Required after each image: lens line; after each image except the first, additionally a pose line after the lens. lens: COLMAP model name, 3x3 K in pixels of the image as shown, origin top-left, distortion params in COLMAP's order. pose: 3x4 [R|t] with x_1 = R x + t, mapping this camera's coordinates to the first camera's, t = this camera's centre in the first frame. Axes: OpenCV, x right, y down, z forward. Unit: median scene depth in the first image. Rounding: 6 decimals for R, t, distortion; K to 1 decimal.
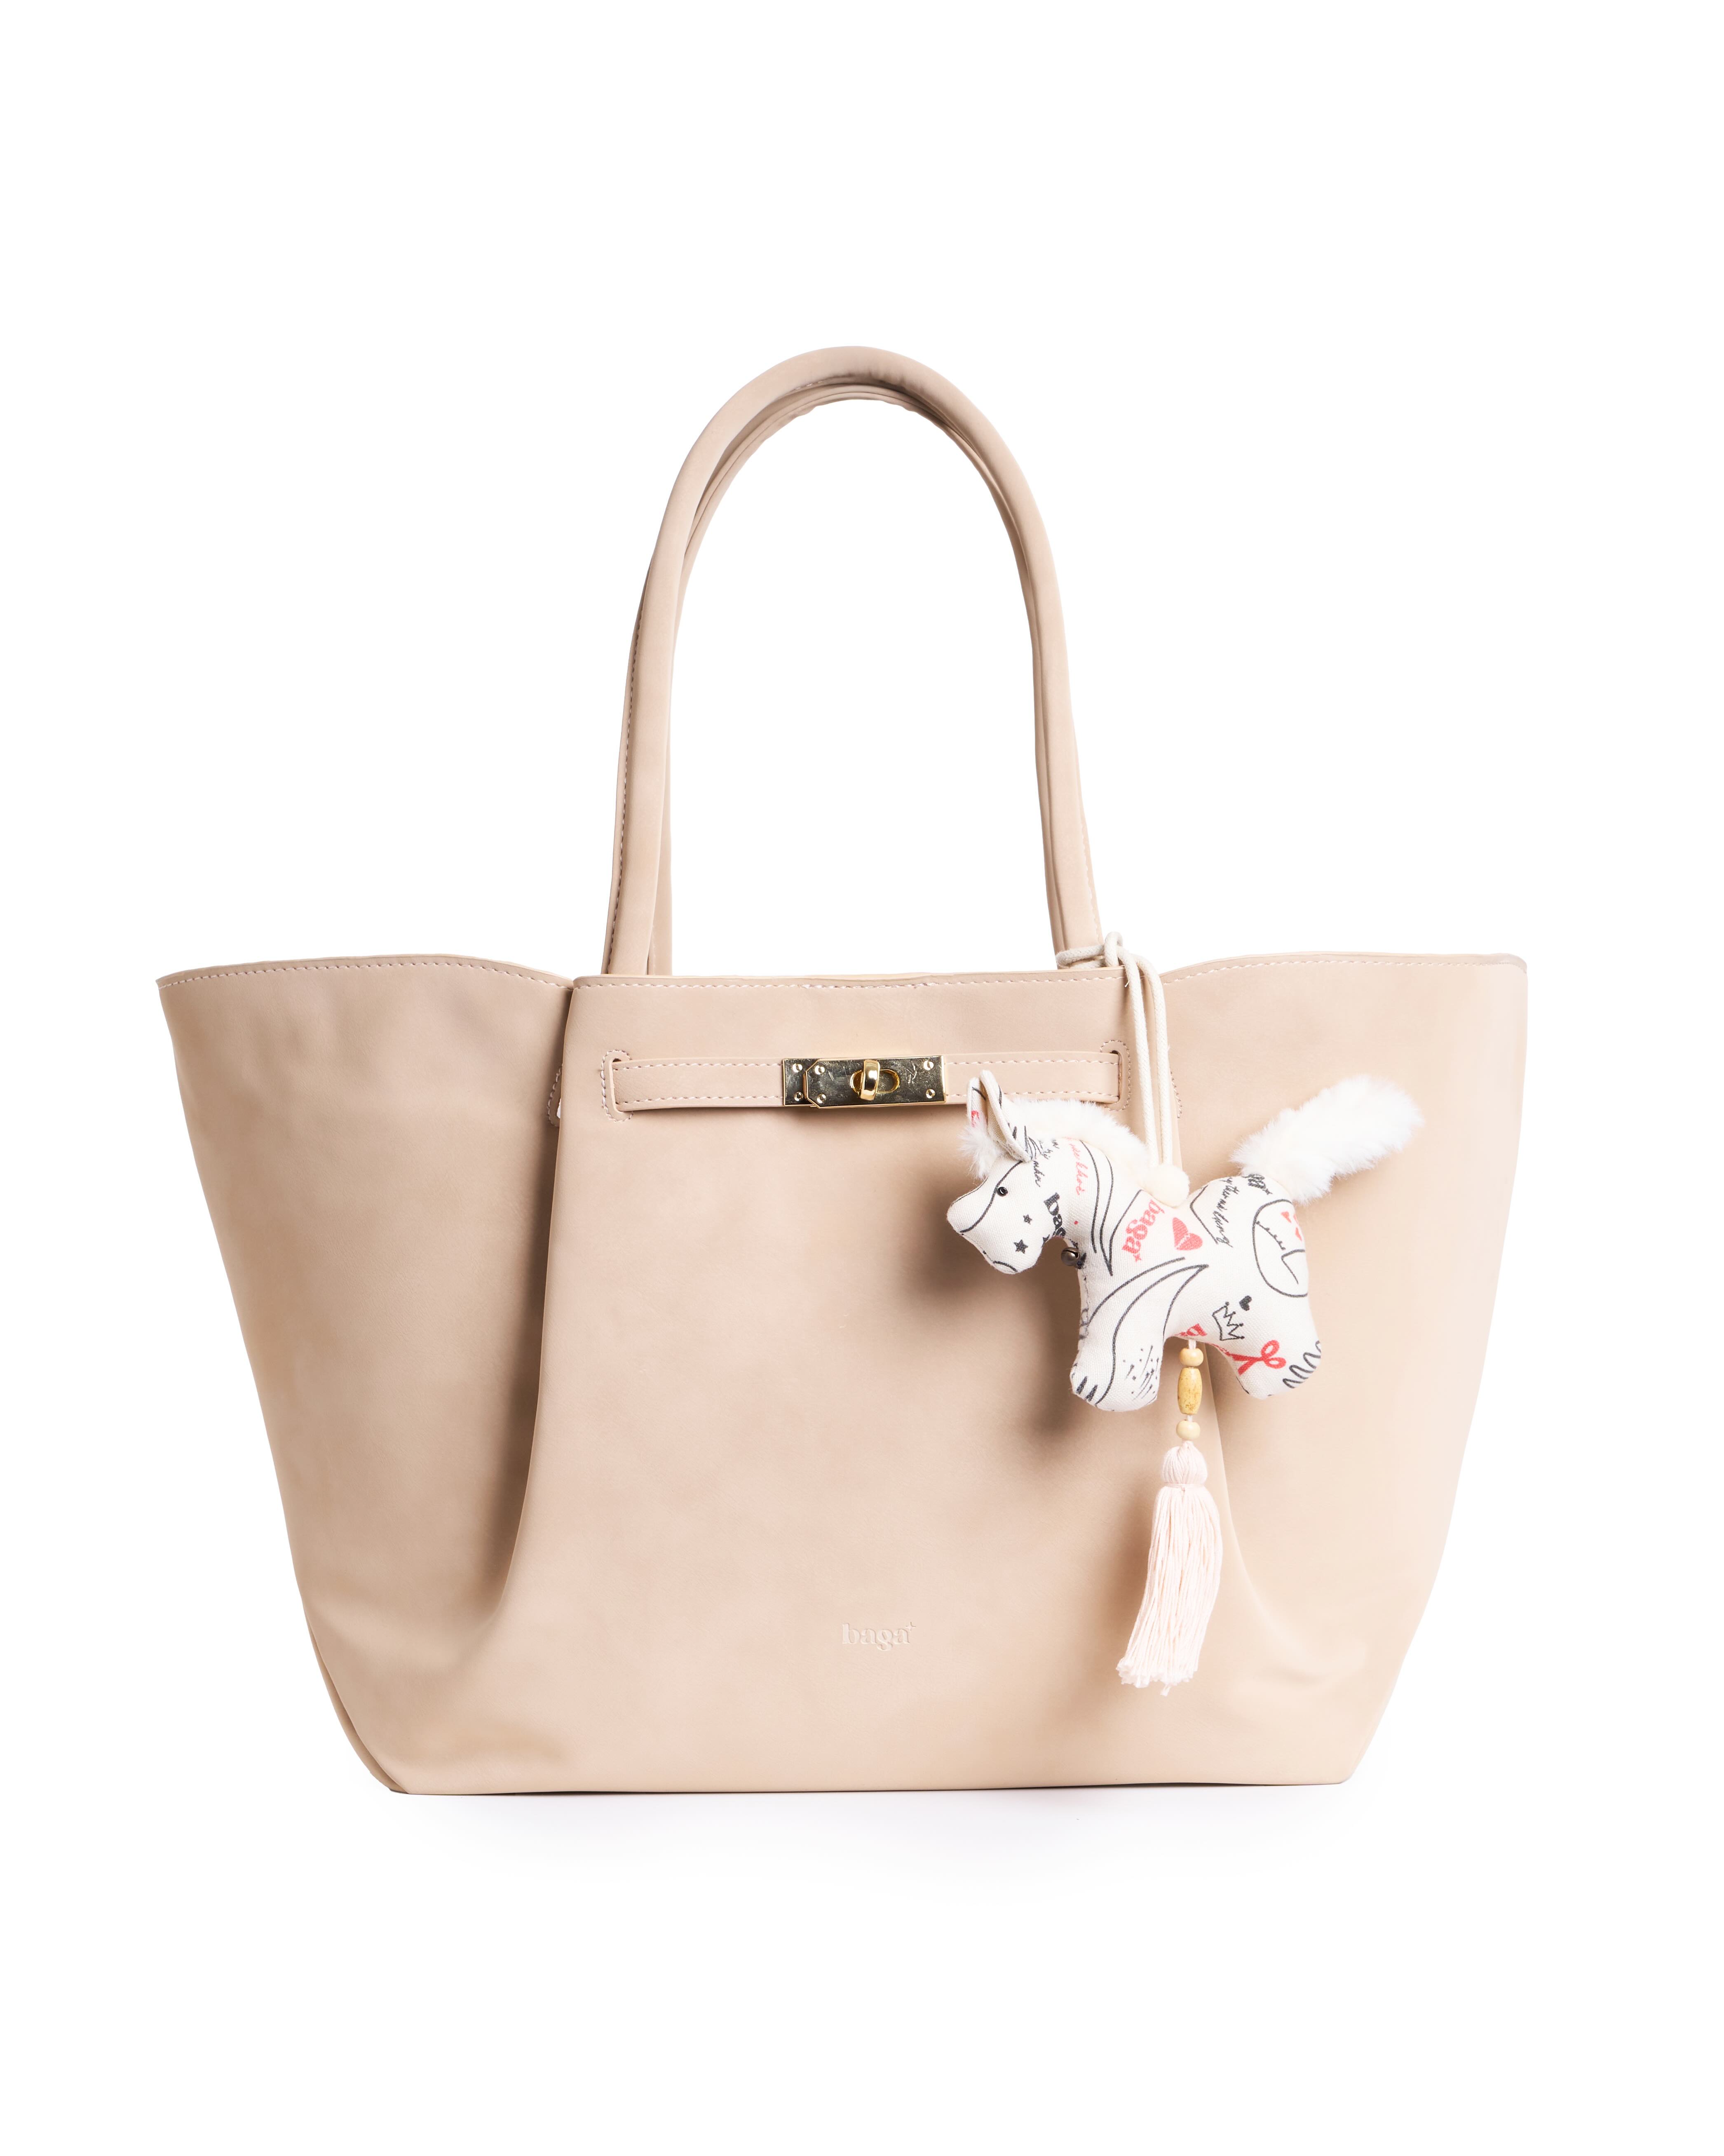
lens RADIAL K [[5634.8, 0, 862.0], [0, 5634.8, 1078.0], [0, 0, 1]] dist [-0.466722, -0.395799]
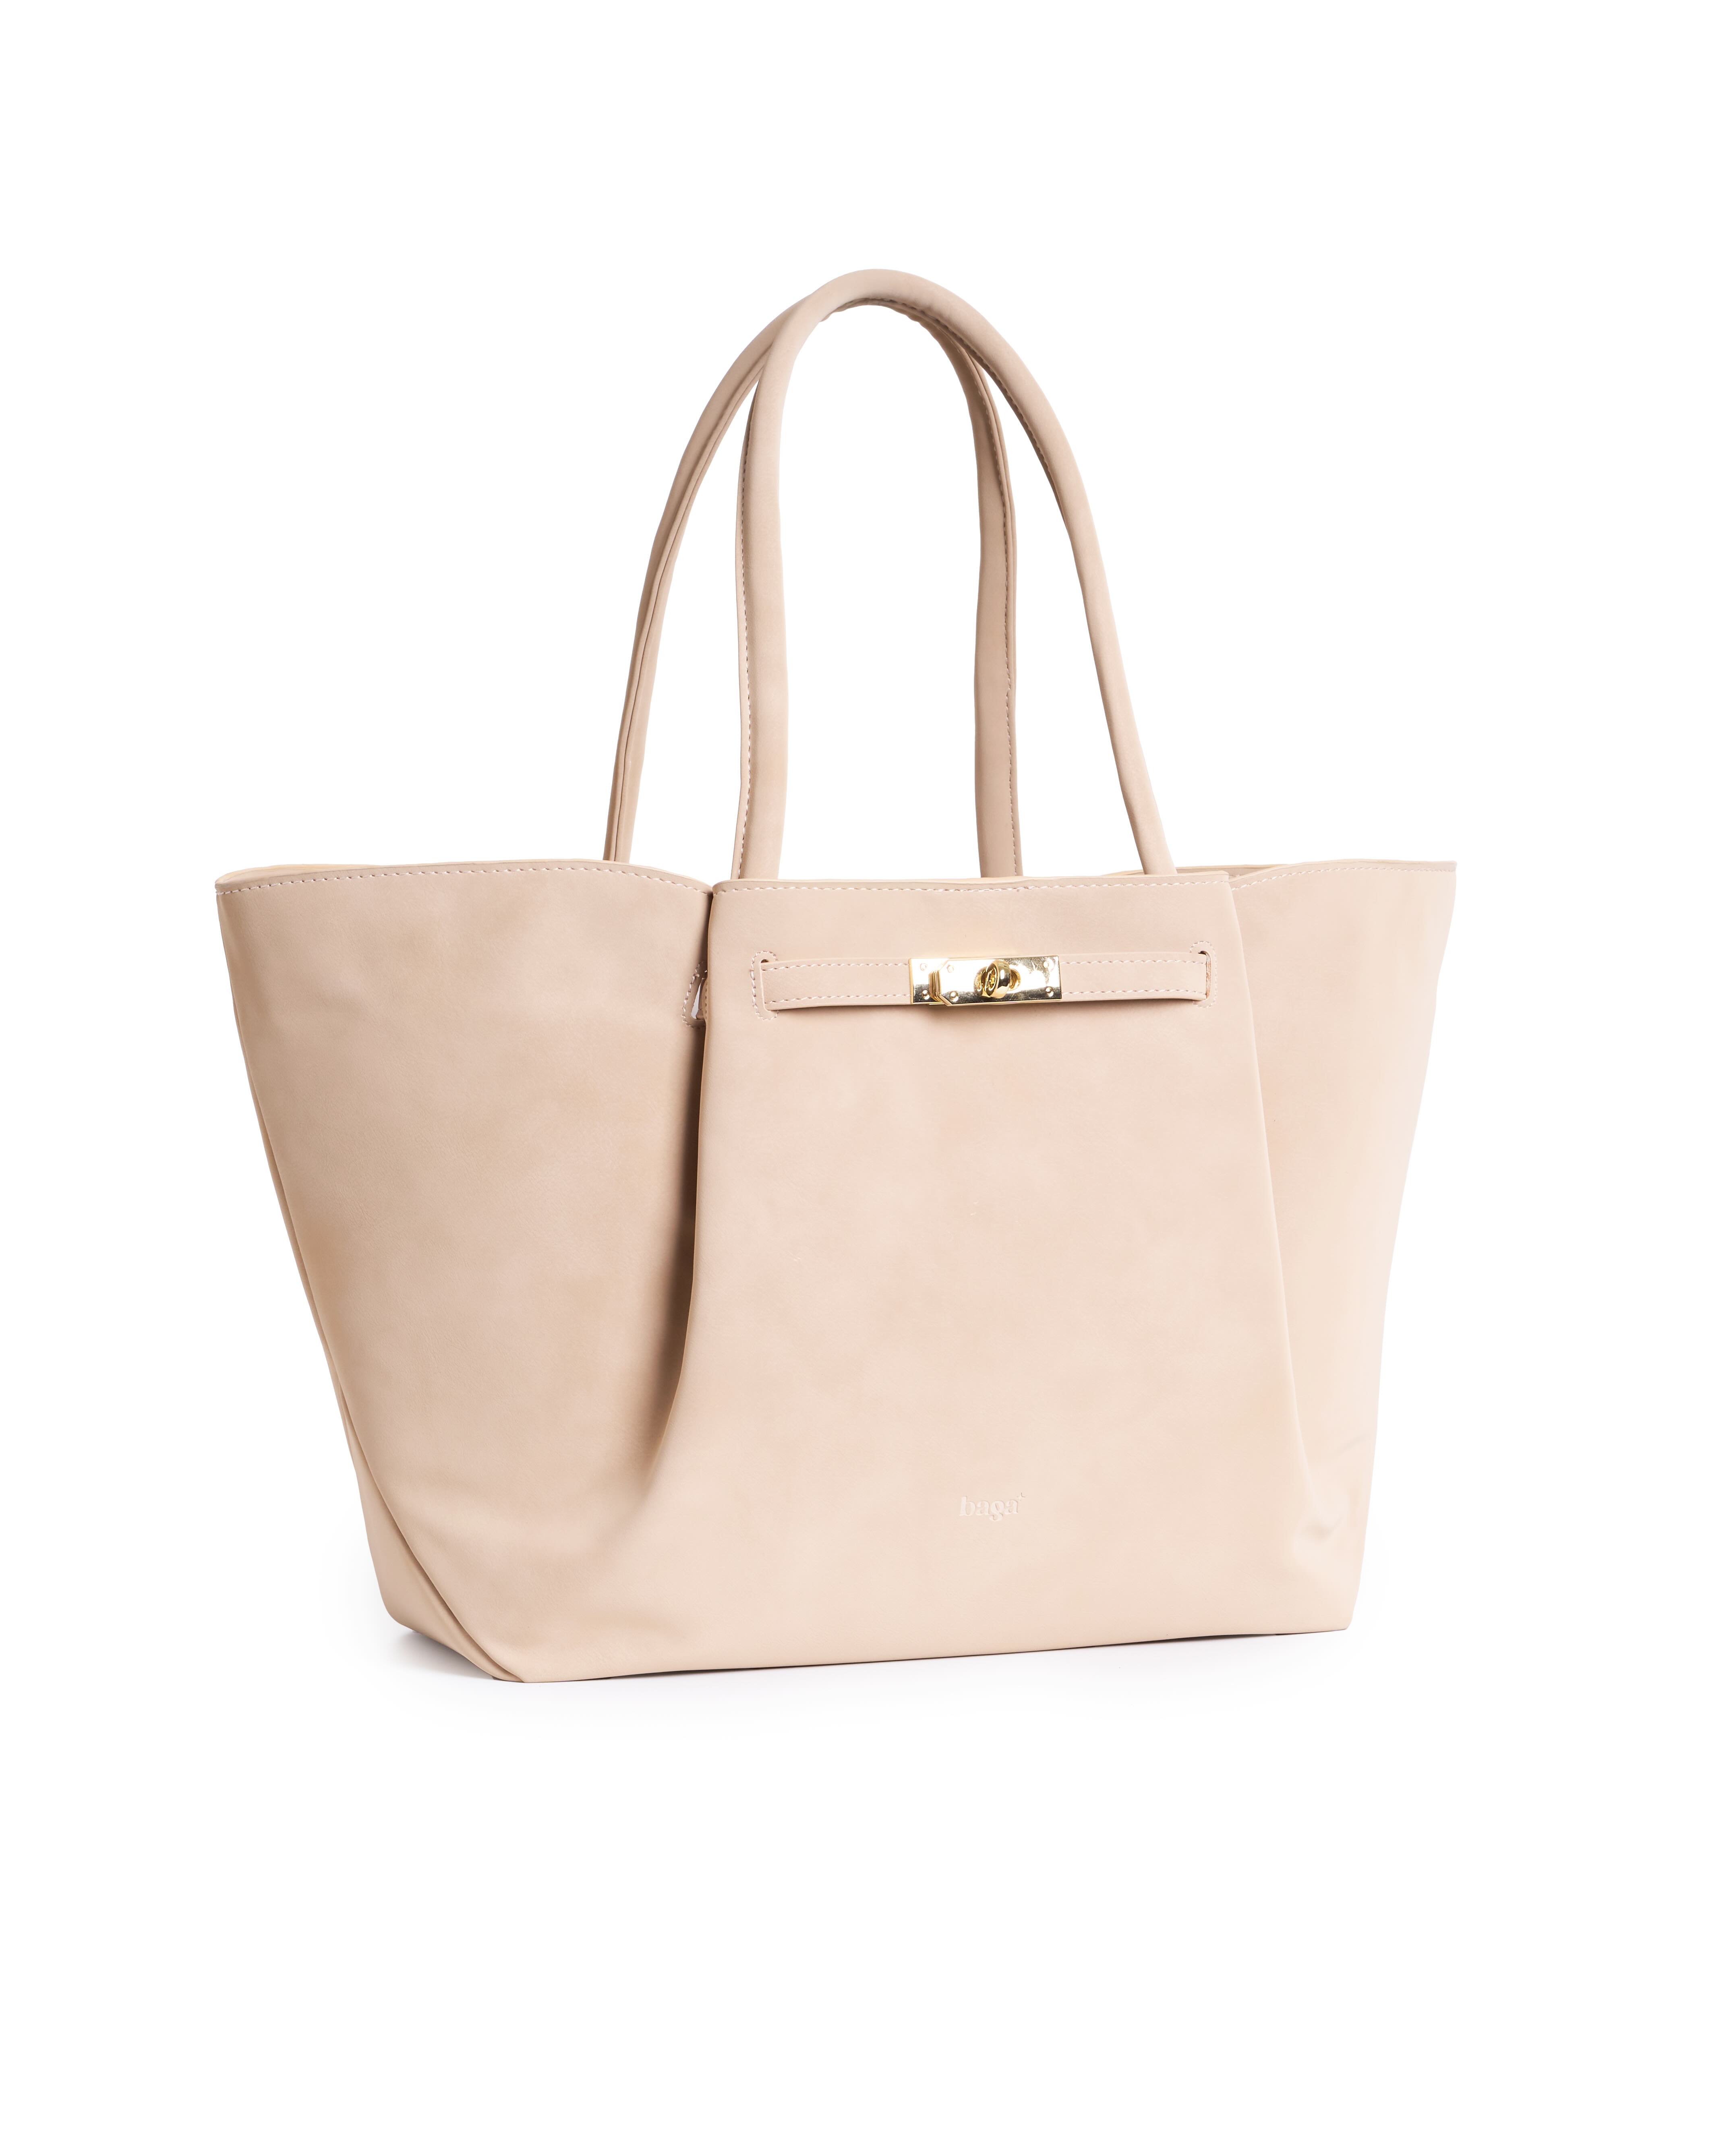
lens RADIAL K [[5635.9, 0, 862.5], [0, 5635.9, 1078.0], [0, 0, 1]] dist [-0.466722, -0.395799]
pose [[0.937328, -0.012167, 0.348237, -0.383862], [0.008250, 0.999885, 0.012729, 0.005235], [-0.348352, -0.009059, 0.937320, 0.019553]]
